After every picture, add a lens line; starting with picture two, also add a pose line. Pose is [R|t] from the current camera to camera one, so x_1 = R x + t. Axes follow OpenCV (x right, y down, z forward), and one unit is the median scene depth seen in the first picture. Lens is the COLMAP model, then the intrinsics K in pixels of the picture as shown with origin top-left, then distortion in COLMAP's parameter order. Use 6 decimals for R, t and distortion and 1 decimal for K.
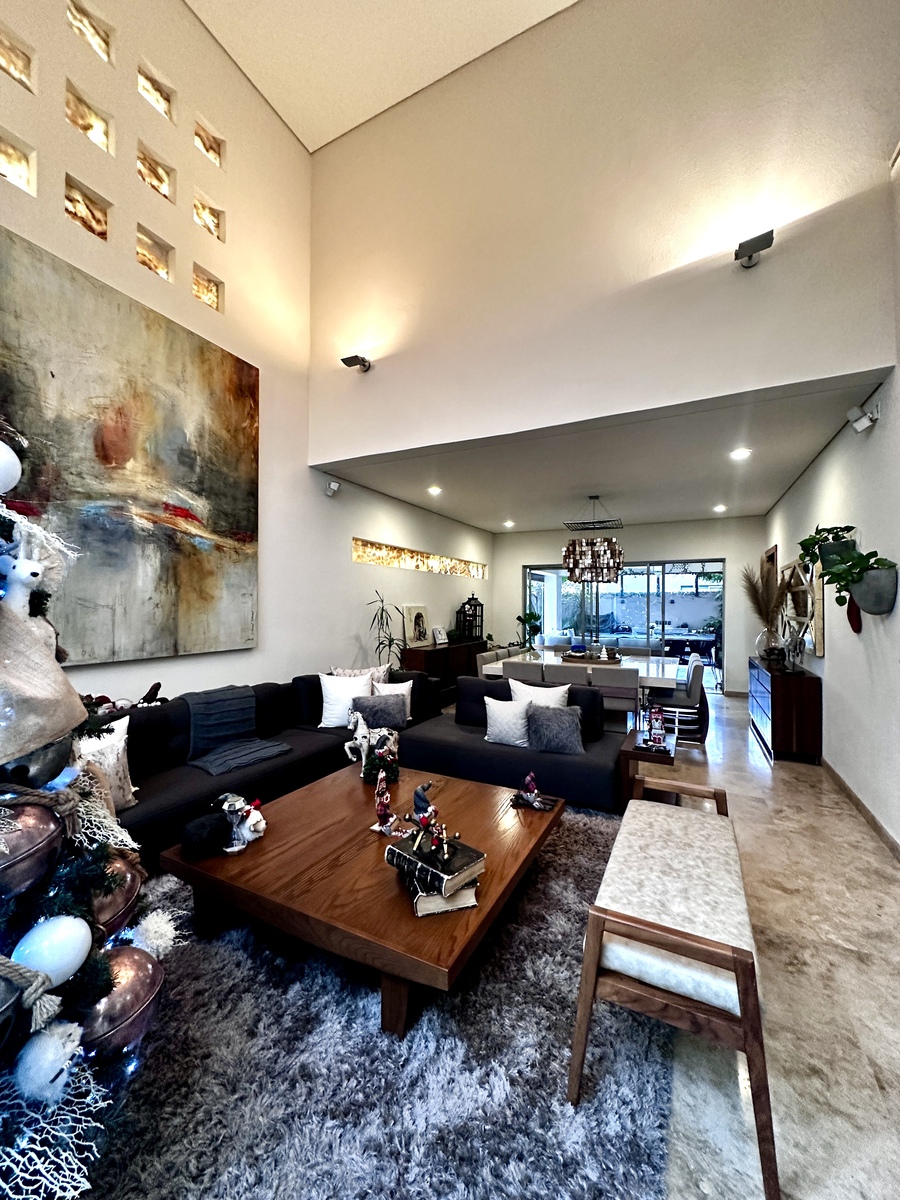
lens RADIAL K [[475.1, 0, 450.2], [0, 475.1, 601.6], [0, 0, 1]] dist [-0.001866, -0.000087]
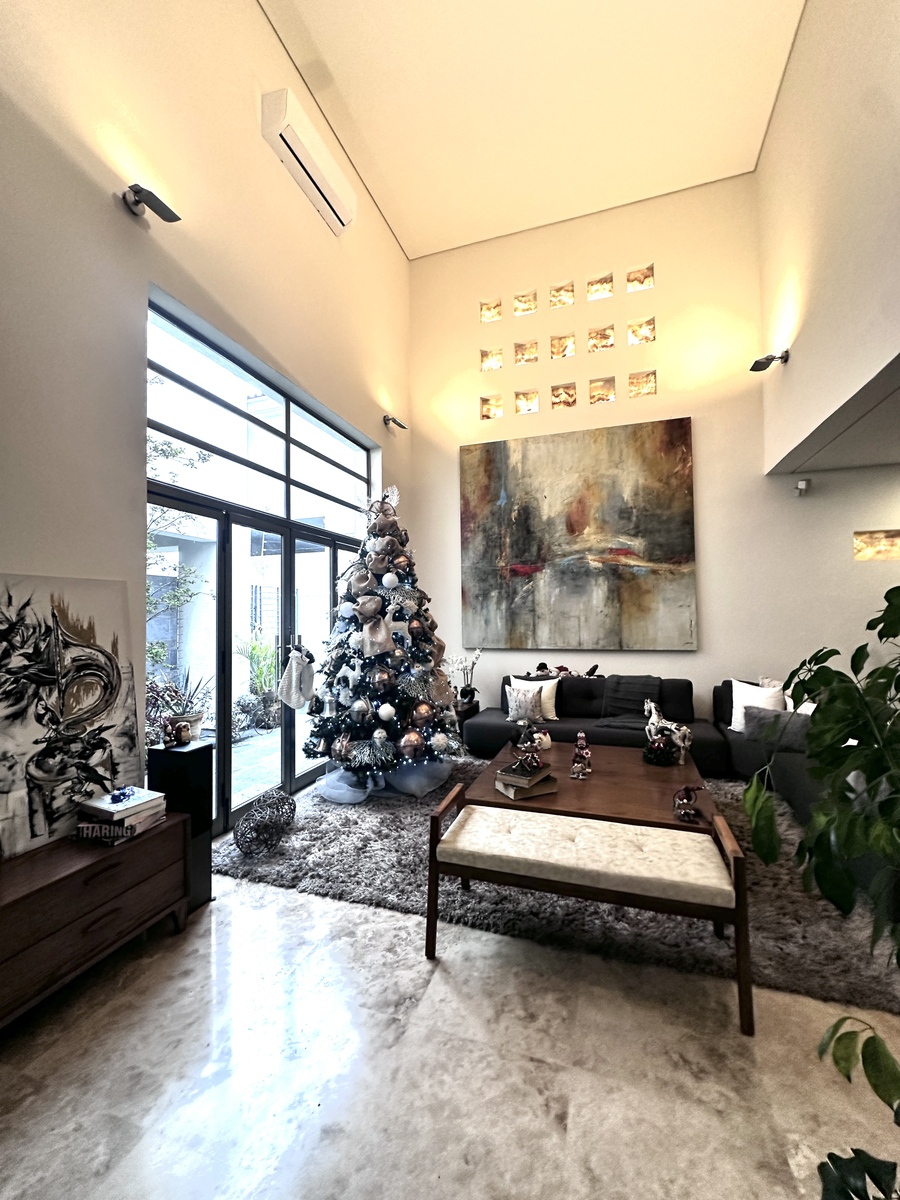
lens RADIAL K [[475.1, 0, 454.1], [0, 475.1, 602.6], [0, 0, 1]] dist [-0.001866, -0.000087]
pose [[0.145418, -0.031721, -0.988862, 0.794053], [0.017872, 0.999407, -0.029431, 0.001752], [0.989209, -0.013393, 0.145898, 0.270194]]
